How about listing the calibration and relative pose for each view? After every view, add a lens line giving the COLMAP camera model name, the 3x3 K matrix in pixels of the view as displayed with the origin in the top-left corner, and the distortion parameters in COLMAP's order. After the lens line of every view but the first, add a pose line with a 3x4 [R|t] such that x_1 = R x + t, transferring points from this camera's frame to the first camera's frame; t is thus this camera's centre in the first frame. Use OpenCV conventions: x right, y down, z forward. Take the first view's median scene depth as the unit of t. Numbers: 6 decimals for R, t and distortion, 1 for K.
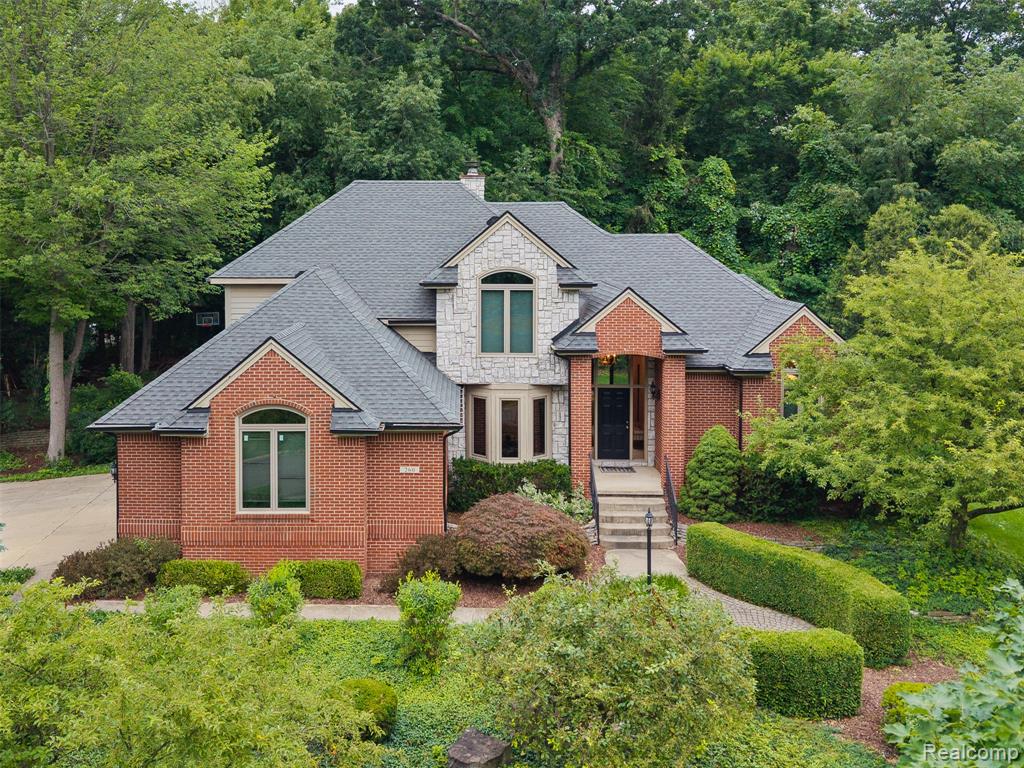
lens RADIAL K [[938.3, 0, 449.6], [0, 938.3, 272.6], [0, 0, 1]] dist [0.001955, -0.010130]
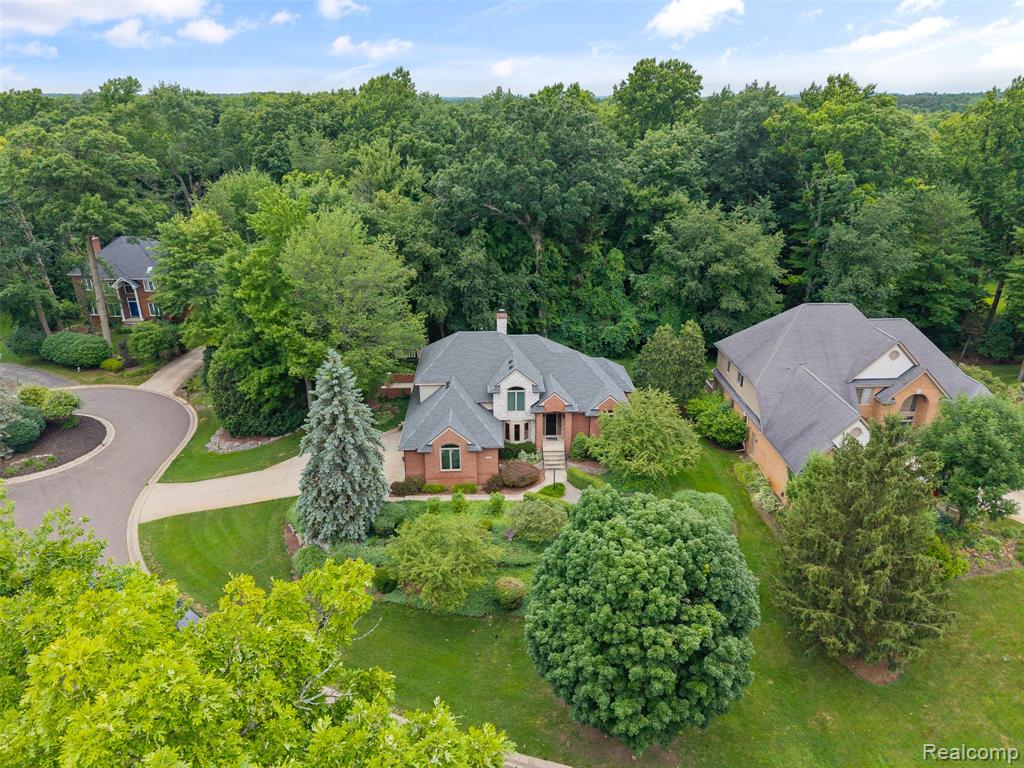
lens RADIAL K [[722.3, 0, 512.0], [0, 722.3, 397.4], [0, 0, 1]] dist [0.008989, -0.004485]
pose [[0.998195, -0.025016, 0.054605, -0.082442], [0.003763, 0.933396, 0.358827, -0.819562], [-0.059944, -0.357974, 0.931805, -1.223442]]
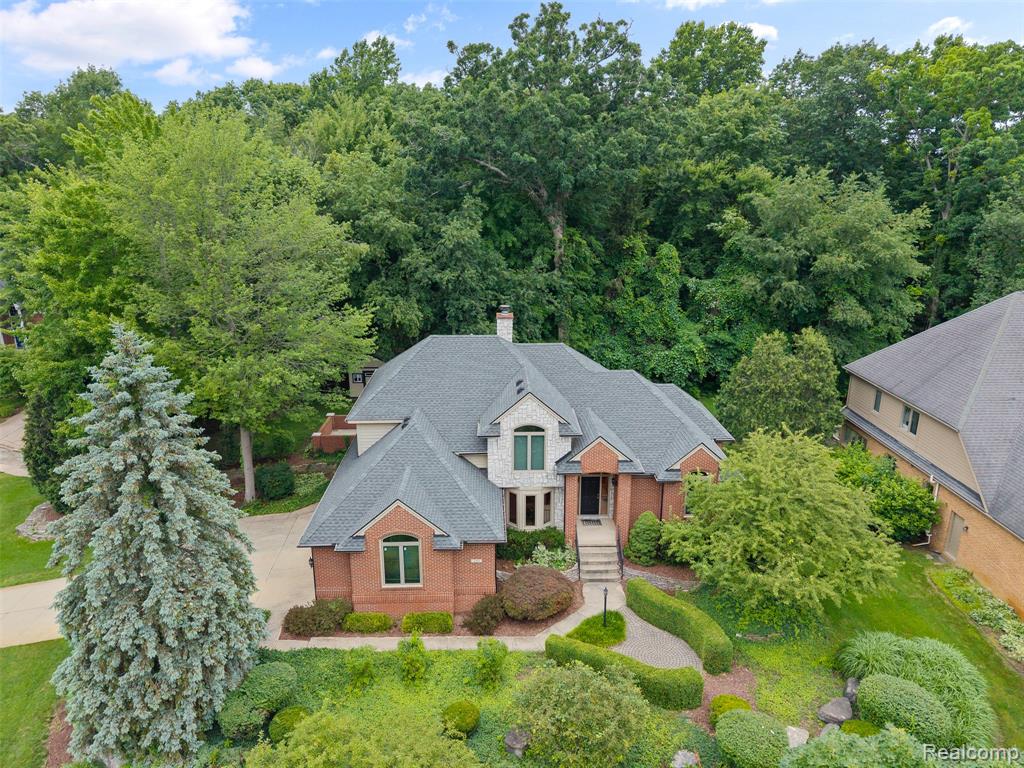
lens RADIAL K [[701.9, 0, 512.0], [0, 701.9, 384.0], [0, 0, 1]] dist [0.008700, -0.002042]
pose [[0.998681, -0.013131, 0.049640, -0.031051], [0.000431, 0.968854, 0.247631, -0.383969], [-0.051345, -0.247283, 0.967582, -0.196451]]
